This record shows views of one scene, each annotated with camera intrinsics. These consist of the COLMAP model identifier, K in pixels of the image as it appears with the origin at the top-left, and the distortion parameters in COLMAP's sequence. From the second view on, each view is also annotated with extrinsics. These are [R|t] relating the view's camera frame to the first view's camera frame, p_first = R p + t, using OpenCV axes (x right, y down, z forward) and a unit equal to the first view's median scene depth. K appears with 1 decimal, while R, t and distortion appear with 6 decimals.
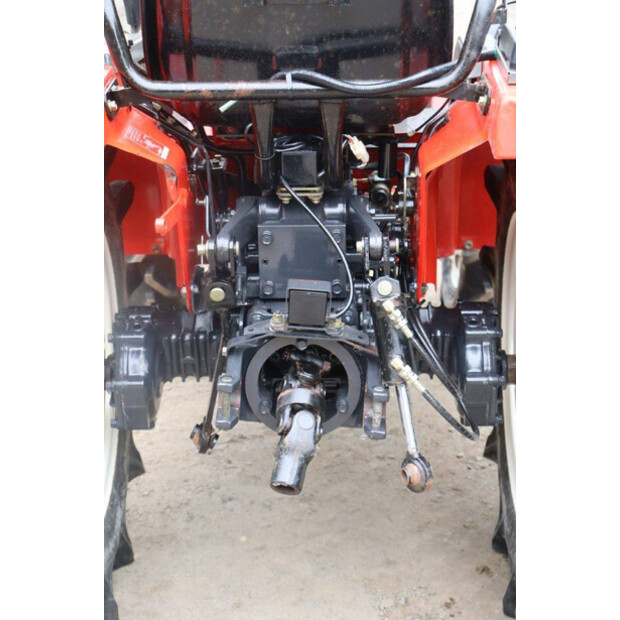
lens RADIAL K [[1443.7, 0, 310.0], [0, 1443.7, 309.7], [0, 0, 1]] dist [0.410252, 0.000000]
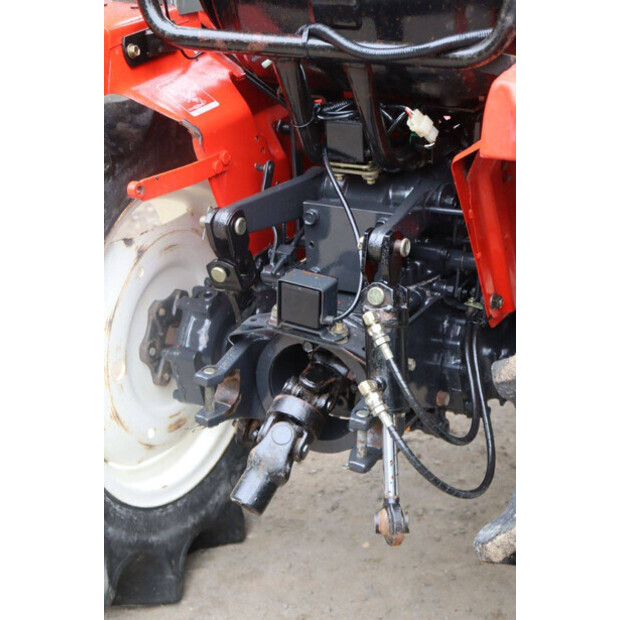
lens RADIAL K [[1443.7, 0, 310.8], [0, 1443.7, 311.7], [0, 0, 1]] dist [0.410252, 0.000000]
pose [[0.884465, 0.155573, -0.439907, 0.373953], [-0.133840, 0.987751, 0.080222, -0.065866], [0.446999, -0.012077, 0.894453, 0.232311]]
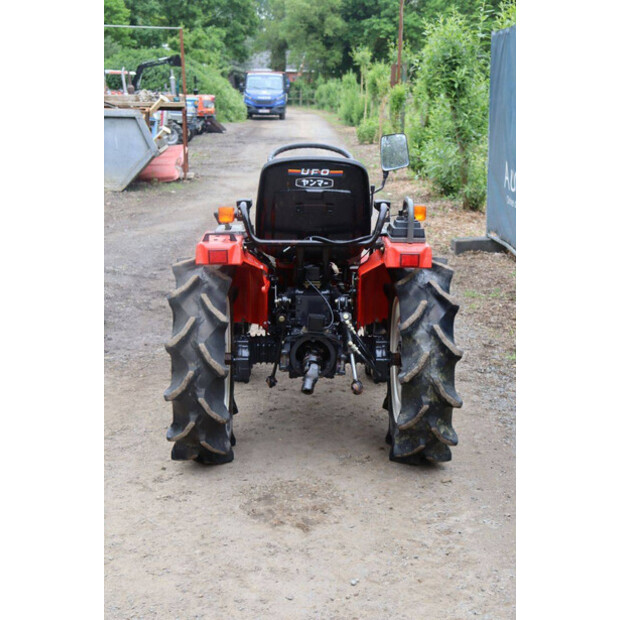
lens RADIAL K [[1003.7, 0, 311.6], [0, 1003.7, 310.6], [0, 0, 1]] dist [0.208701, 0.000000]
pose [[0.998872, 0.020602, 0.042787, -0.087133], [-0.014018, 0.988761, -0.148843, 0.242464], [-0.045373, 0.148076, 0.987935, -0.795623]]
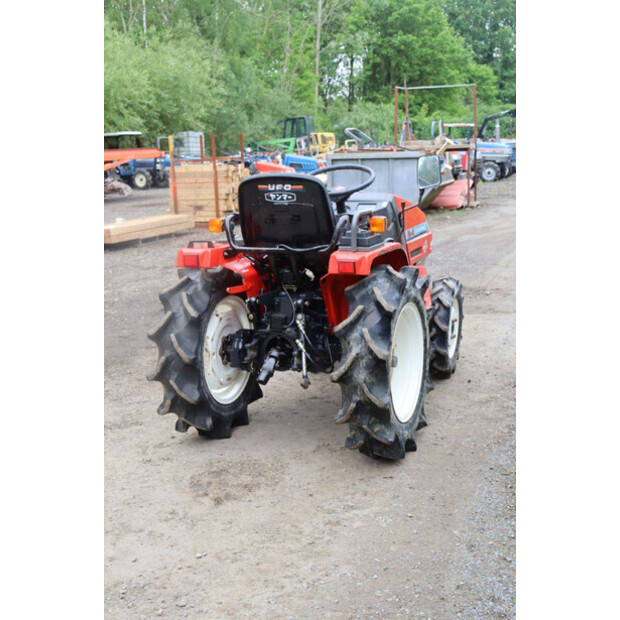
lens RADIAL K [[800.9, 0, 308.1], [0, 800.9, 309.2], [0, 0, 1]] dist [0.073116, 0.000000]
pose [[0.932167, 0.064471, -0.356241, 0.626126], [-0.117438, 0.984653, -0.129098, 0.171559], [0.342451, 0.162177, 0.925433, -0.485175]]
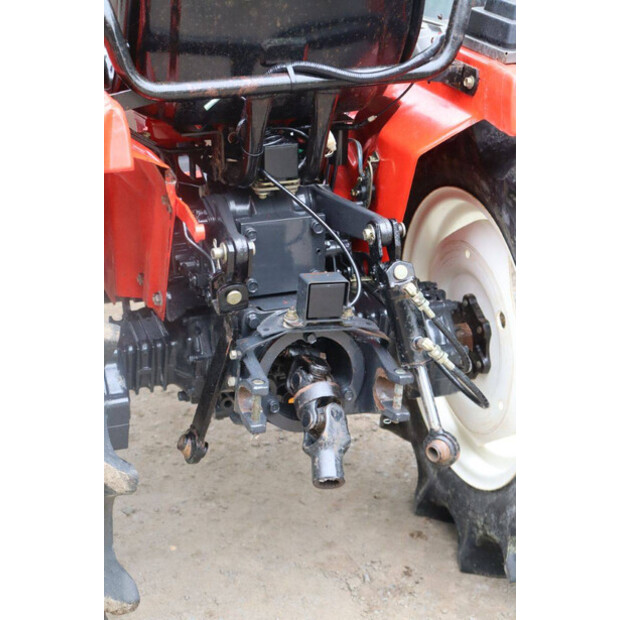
lens RADIAL K [[1443.7, 0, 309.2], [0, 1443.7, 310.9], [0, 0, 1]] dist [0.410252, 0.000000]
pose [[0.932914, -0.116020, 0.340896, -0.346266], [0.110973, 0.993230, 0.034339, -0.029000], [-0.342572, 0.005795, 0.939474, 0.066736]]
